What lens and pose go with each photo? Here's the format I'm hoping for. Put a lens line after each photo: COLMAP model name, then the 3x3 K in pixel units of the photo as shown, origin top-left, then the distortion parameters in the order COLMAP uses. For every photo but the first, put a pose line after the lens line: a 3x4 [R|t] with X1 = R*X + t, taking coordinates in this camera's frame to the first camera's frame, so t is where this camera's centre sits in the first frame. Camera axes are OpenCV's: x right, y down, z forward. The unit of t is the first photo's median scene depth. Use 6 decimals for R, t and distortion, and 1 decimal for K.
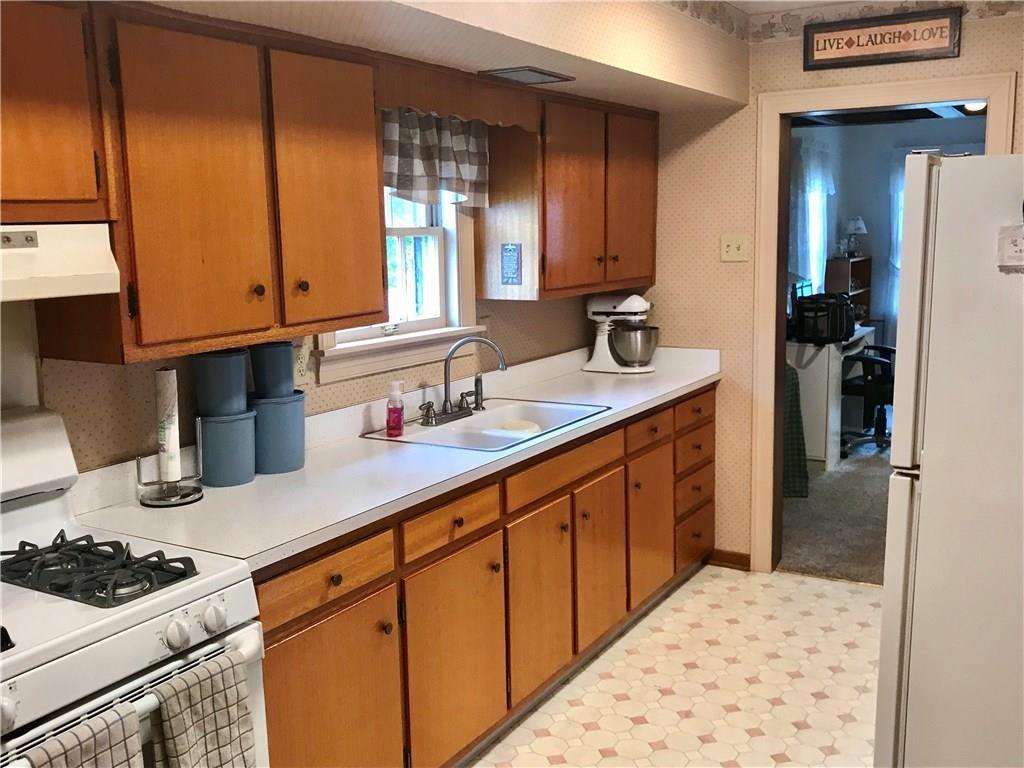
lens RADIAL K [[989.3, 0, 517.9], [0, 989.3, 379.9], [0, 0, 1]] dist [0.001992, 0.000000]
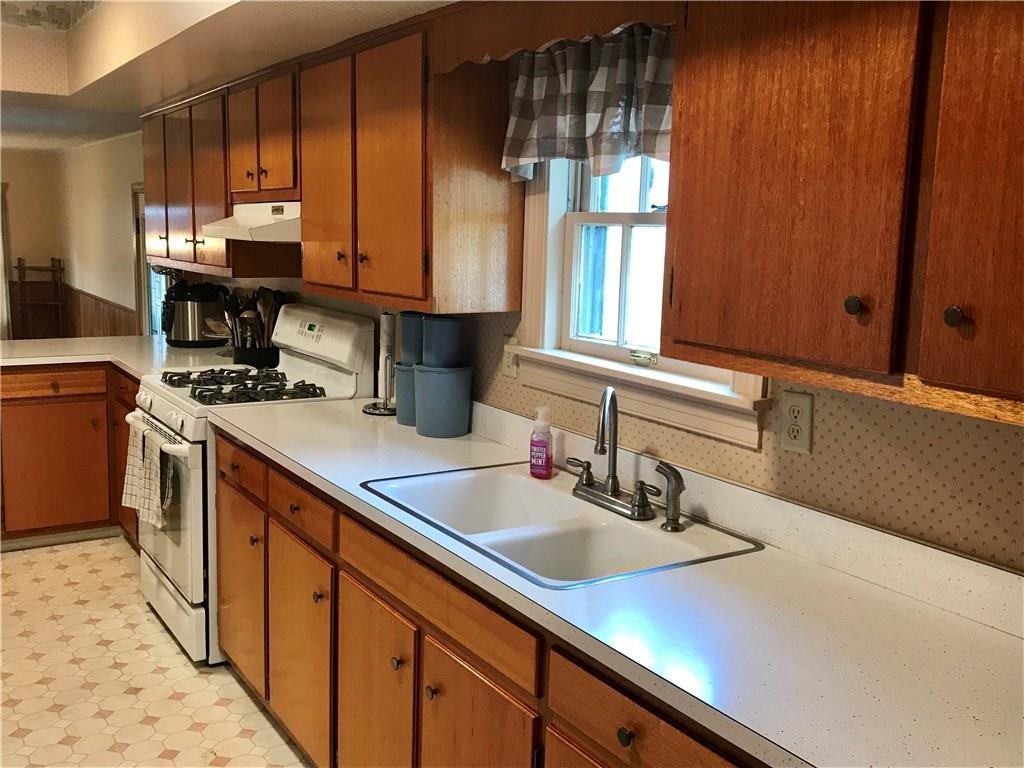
lens RADIAL K [[989.3, 0, 517.0], [0, 989.3, 369.5], [0, 0, 1]] dist [0.001992, 0.000000]
pose [[-0.436376, 0.135445, -0.889511, 0.615827], [-0.160158, 0.961125, 0.224919, -0.214918], [0.885395, 0.240611, -0.397720, 1.383607]]
